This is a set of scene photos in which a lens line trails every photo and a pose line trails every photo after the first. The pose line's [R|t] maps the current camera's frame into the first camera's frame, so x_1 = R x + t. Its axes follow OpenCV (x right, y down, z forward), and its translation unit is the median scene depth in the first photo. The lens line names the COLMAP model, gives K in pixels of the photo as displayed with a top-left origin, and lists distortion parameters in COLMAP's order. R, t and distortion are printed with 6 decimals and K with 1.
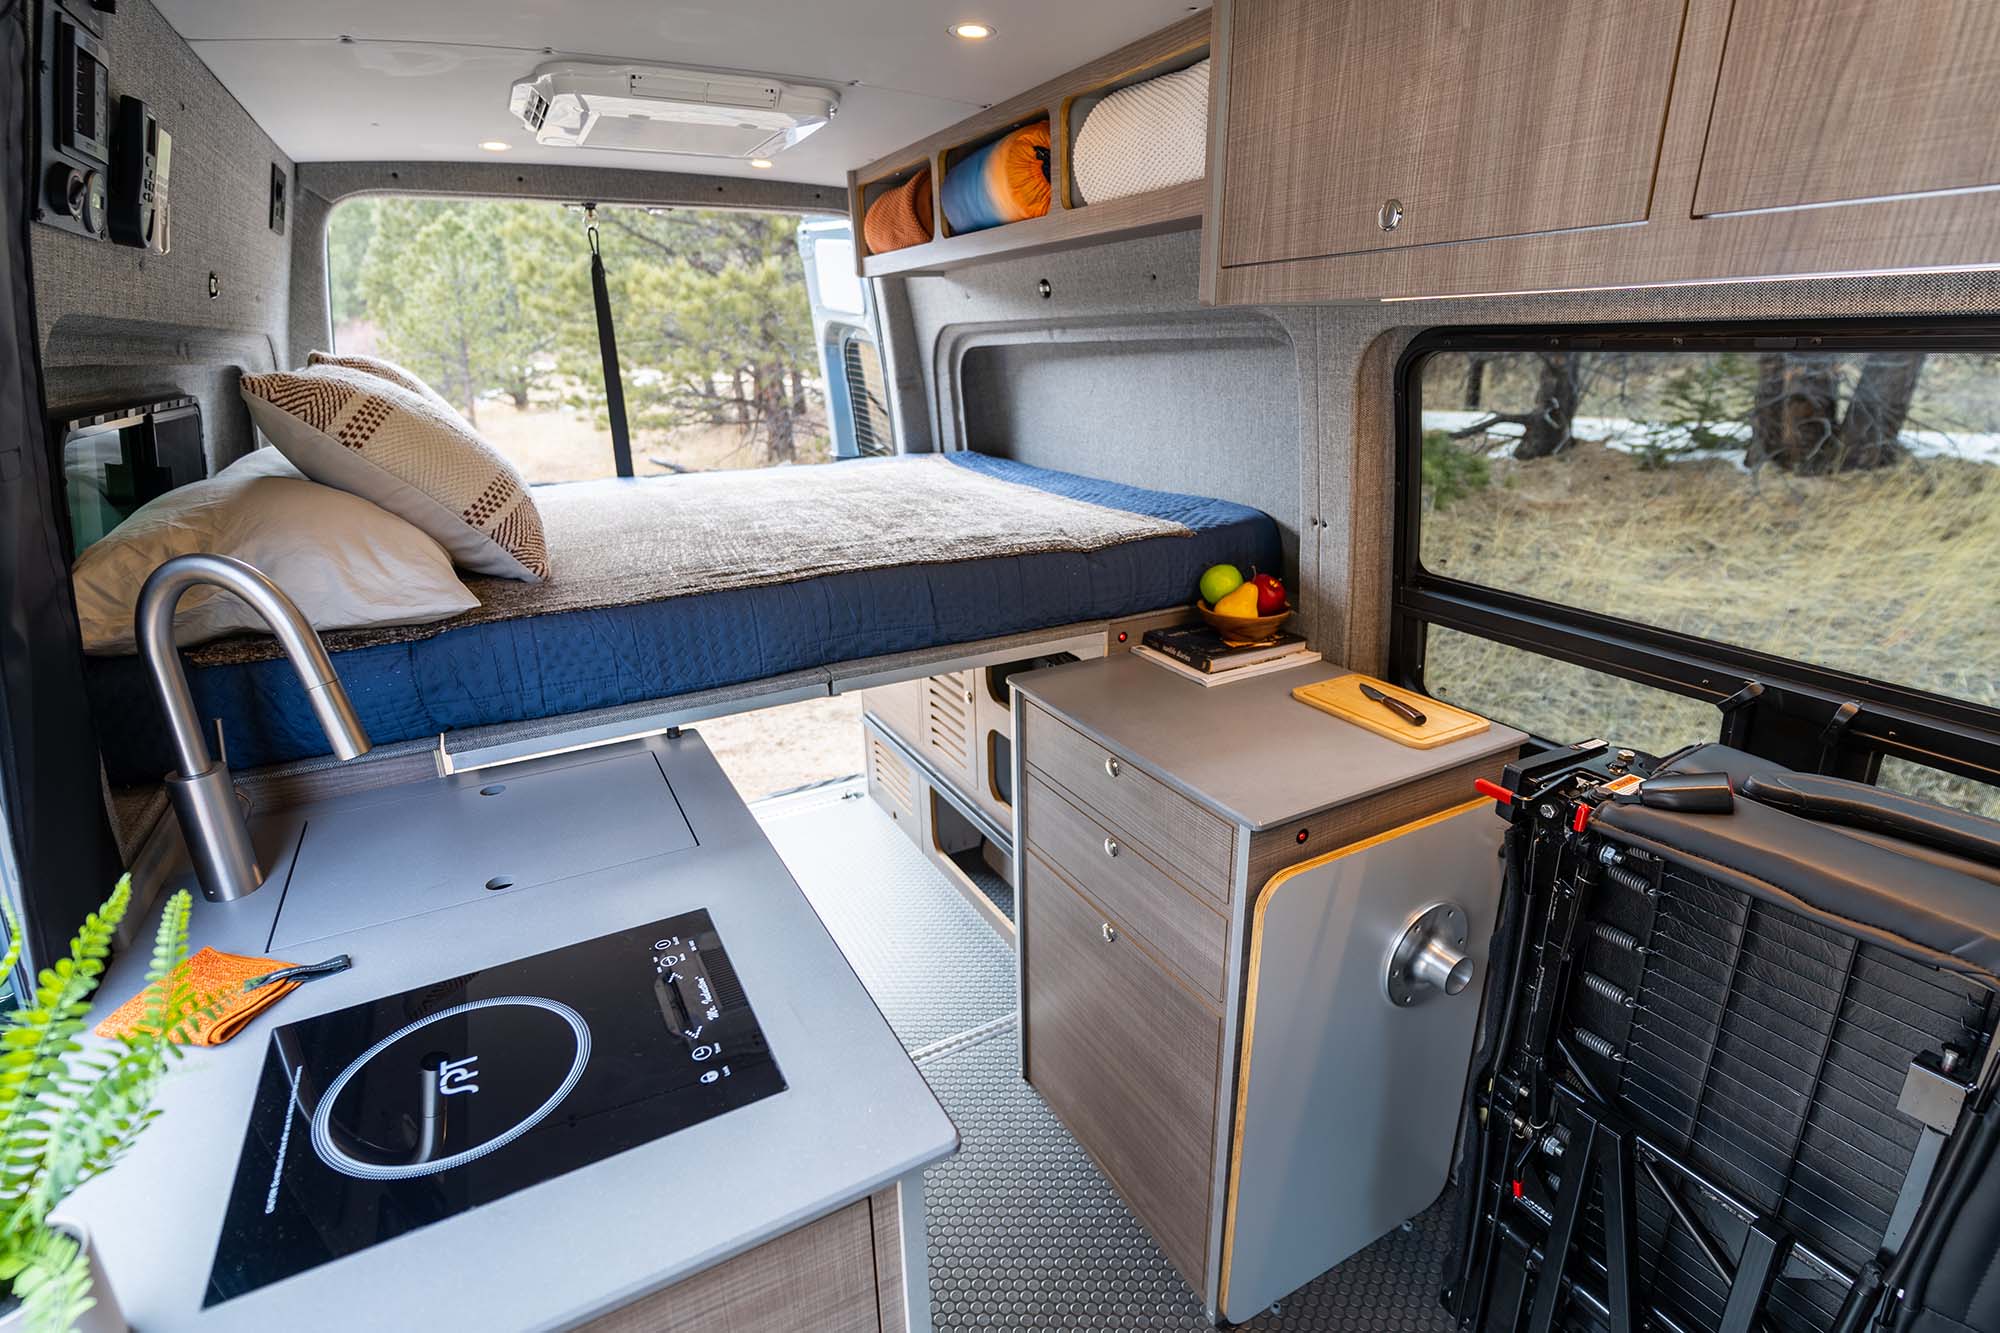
lens RADIAL K [[950.7, 0, 983.9], [0, 950.7, 662.9], [0, 0, 1]] dist [0.001166, -0.000695]
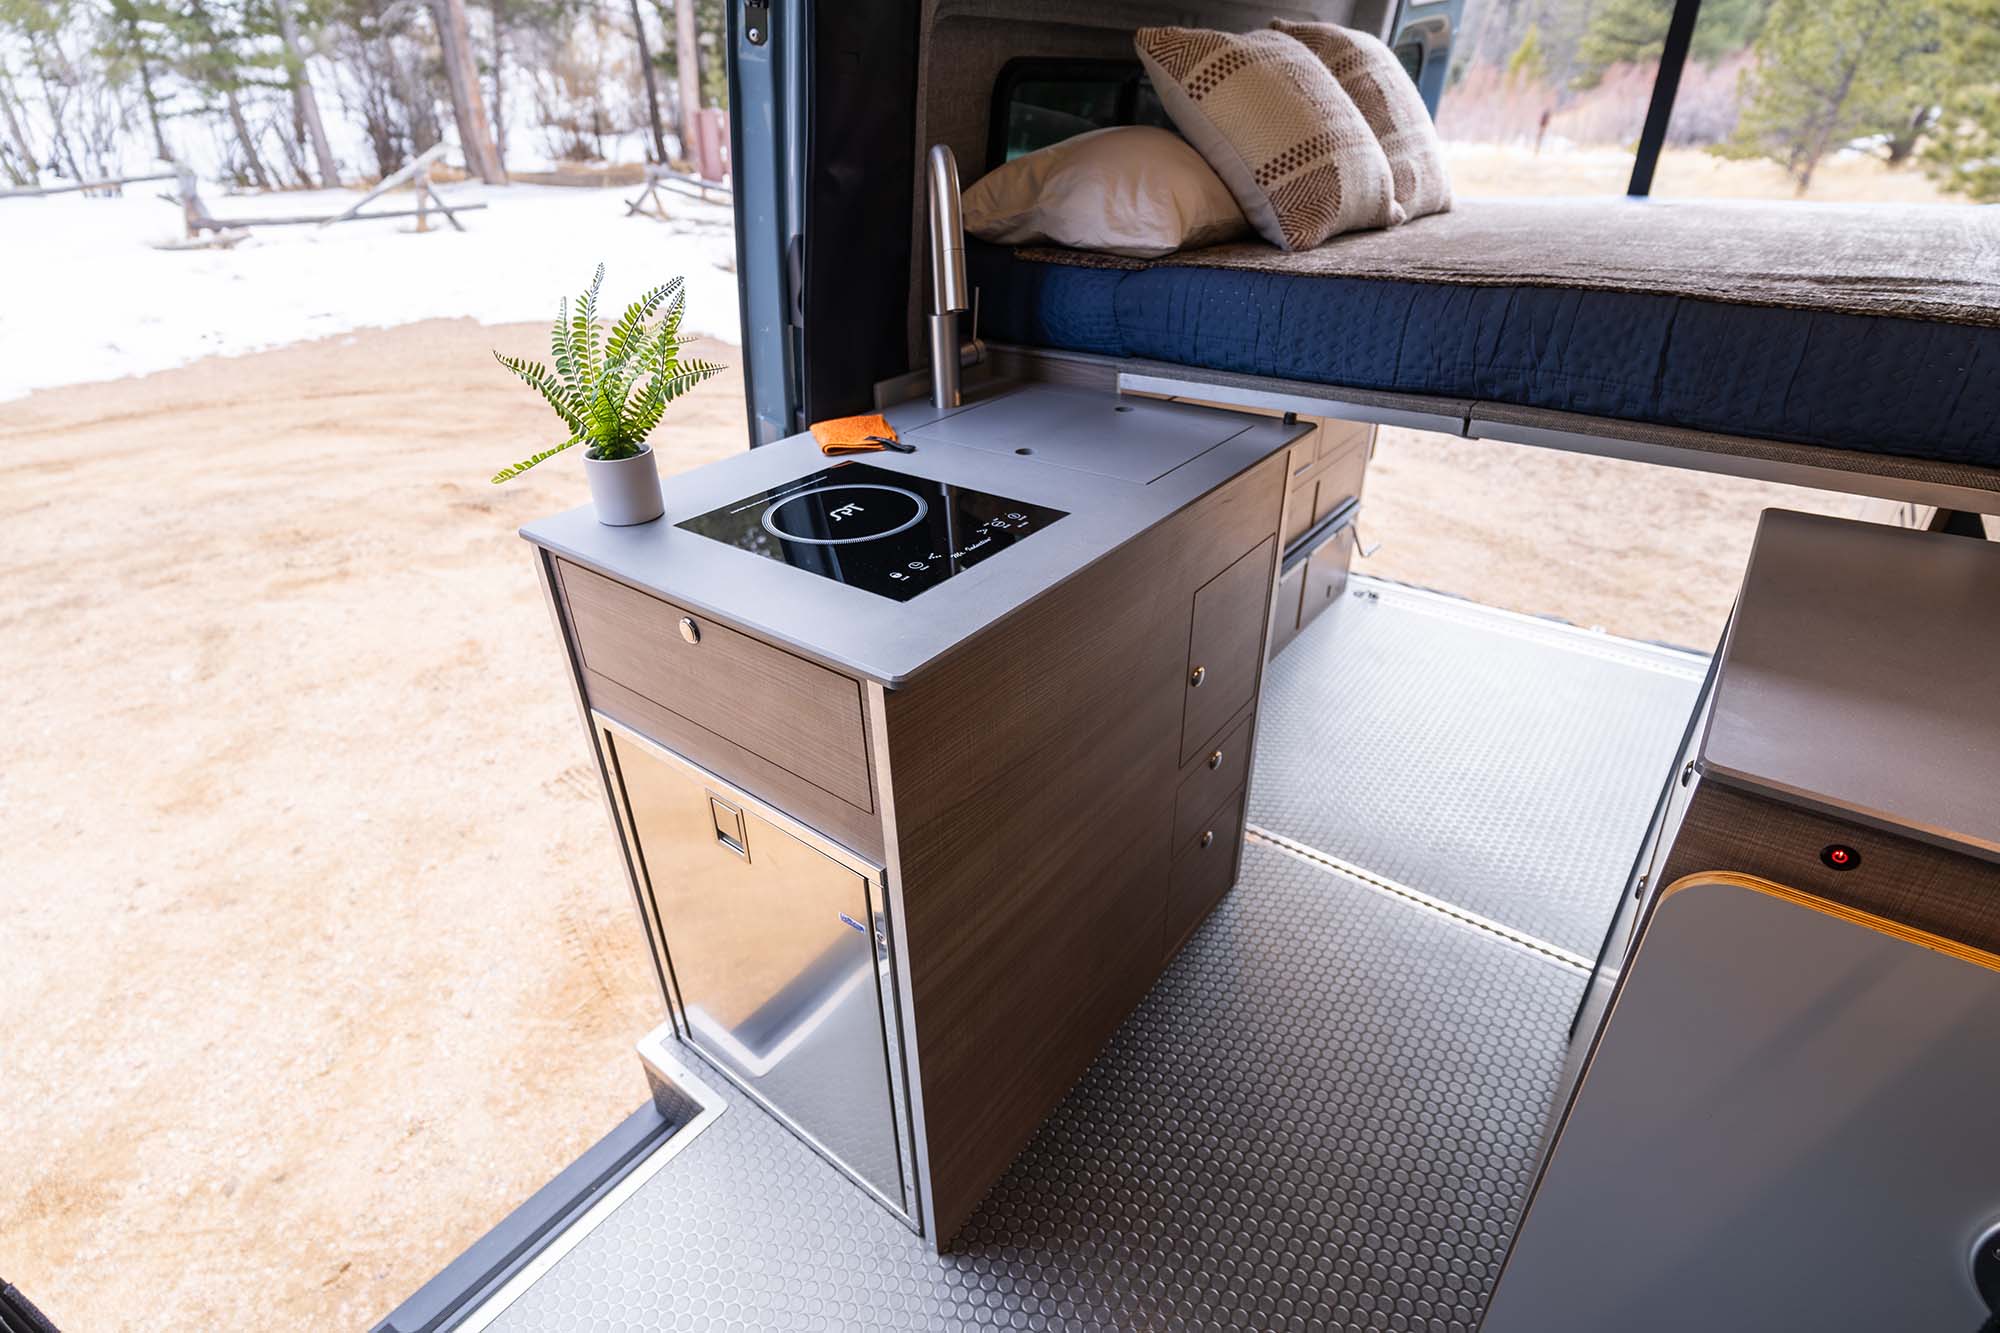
lens RADIAL K [[950.7, 0, 997.6], [0, 950.7, 660.9], [0, 0, 1]] dist [0.001166, -0.000695]
pose [[0.406828, 0.460953, -0.788678, 0.400555], [-0.274290, 0.885155, 0.375852, 0.007246], [0.871353, 0.063420, 0.486541, 0.238397]]
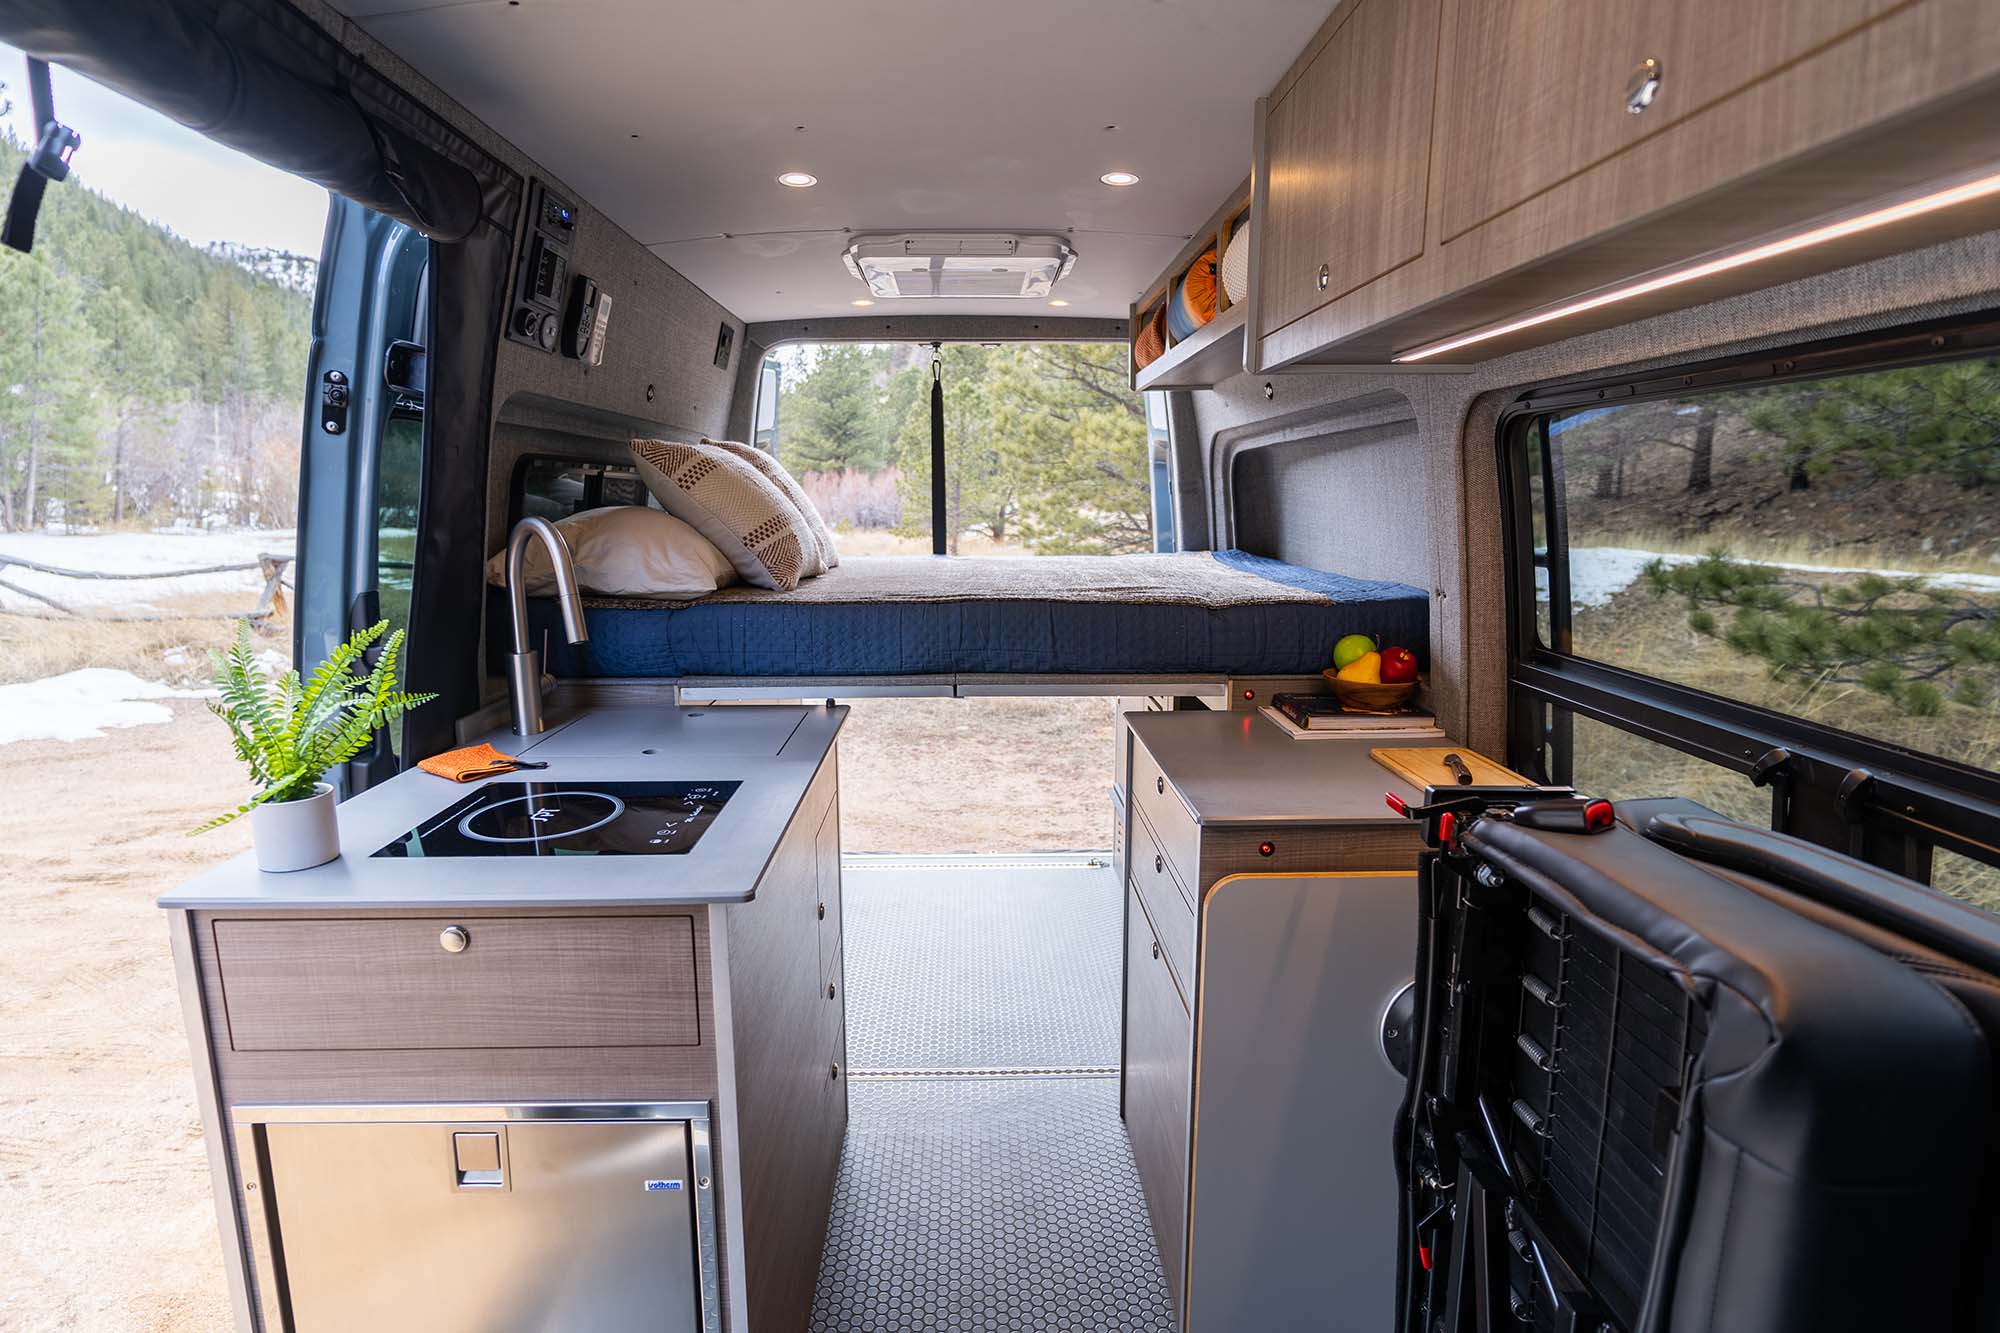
lens RADIAL K [[950.7, 0, 971.0], [0, 950.7, 666.2], [0, 0, 1]] dist [0.001166, -0.000695]
pose [[0.887567, 0.099745, -0.449750, 0.385104], [-0.162661, 0.981251, -0.103386, 0.113268], [0.431005, 0.164919, 0.887151, -0.080992]]
